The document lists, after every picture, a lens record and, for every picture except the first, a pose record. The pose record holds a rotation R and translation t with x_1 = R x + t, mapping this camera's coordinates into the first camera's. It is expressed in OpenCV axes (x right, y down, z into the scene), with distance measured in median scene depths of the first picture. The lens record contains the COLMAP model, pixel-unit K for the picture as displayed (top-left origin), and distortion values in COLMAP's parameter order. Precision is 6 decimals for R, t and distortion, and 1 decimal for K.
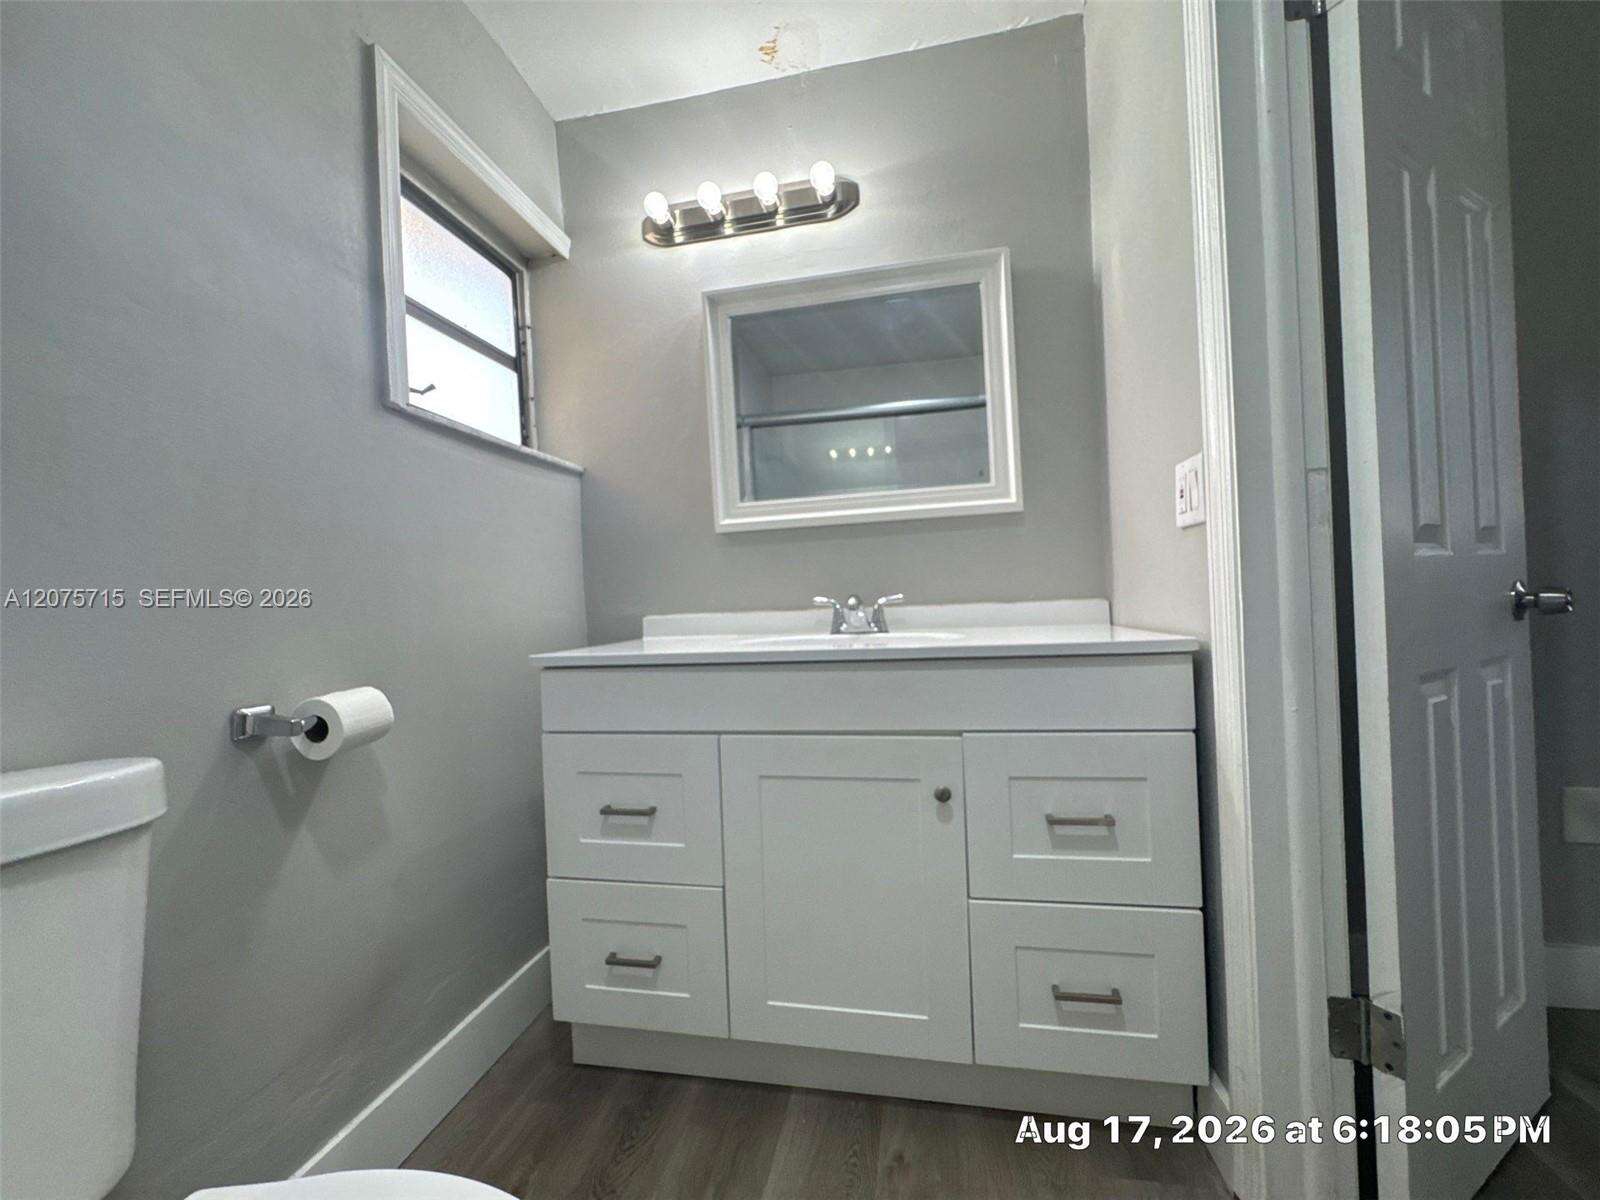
lens RADIAL K [[646.8, 0, 800.0], [0, 646.8, 600.0], [0, 0, 1]] dist [0.001581, 0.000569]
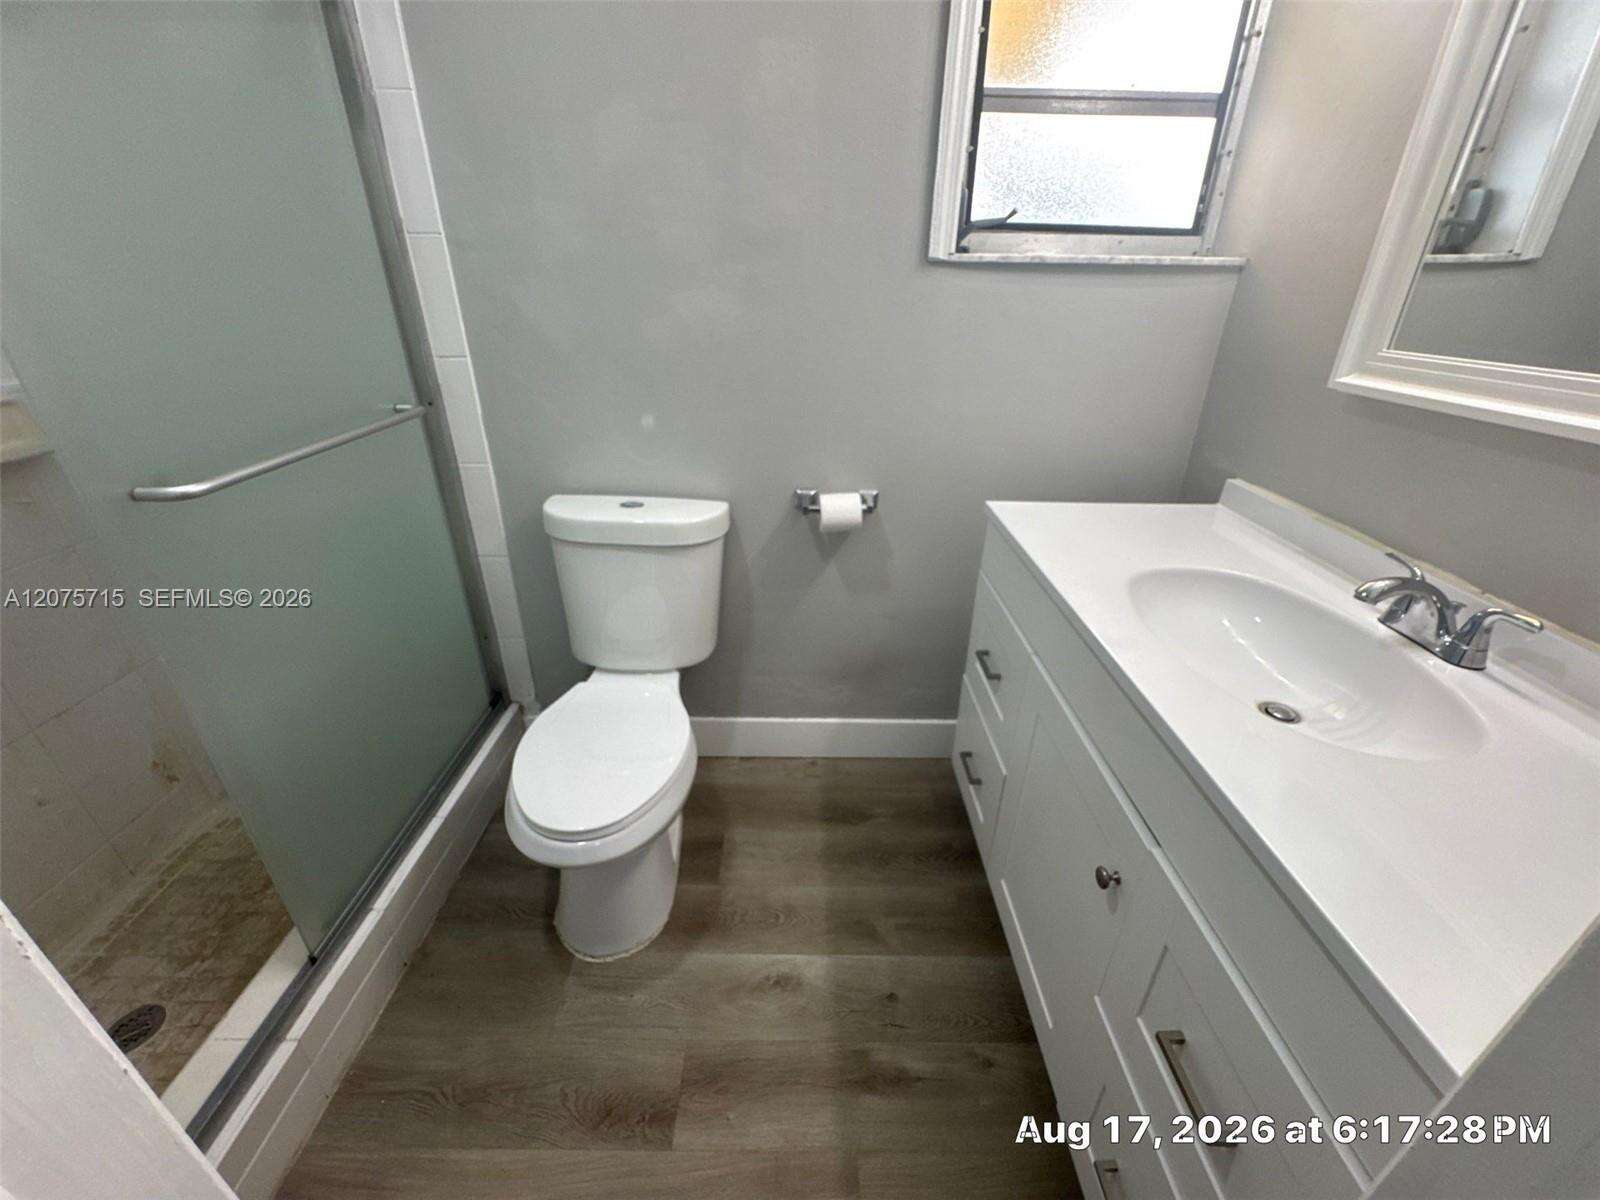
lens RADIAL K [[646.8, 0, 800.0], [0, 646.8, 600.0], [0, 0, 1]] dist [0.001581, 0.000569]
pose [[0.204774, 0.481192, -0.852362, 0.641088], [-0.026532, 0.873224, 0.486596, -0.348514], [0.978450, -0.077027, 0.191580, 0.532616]]
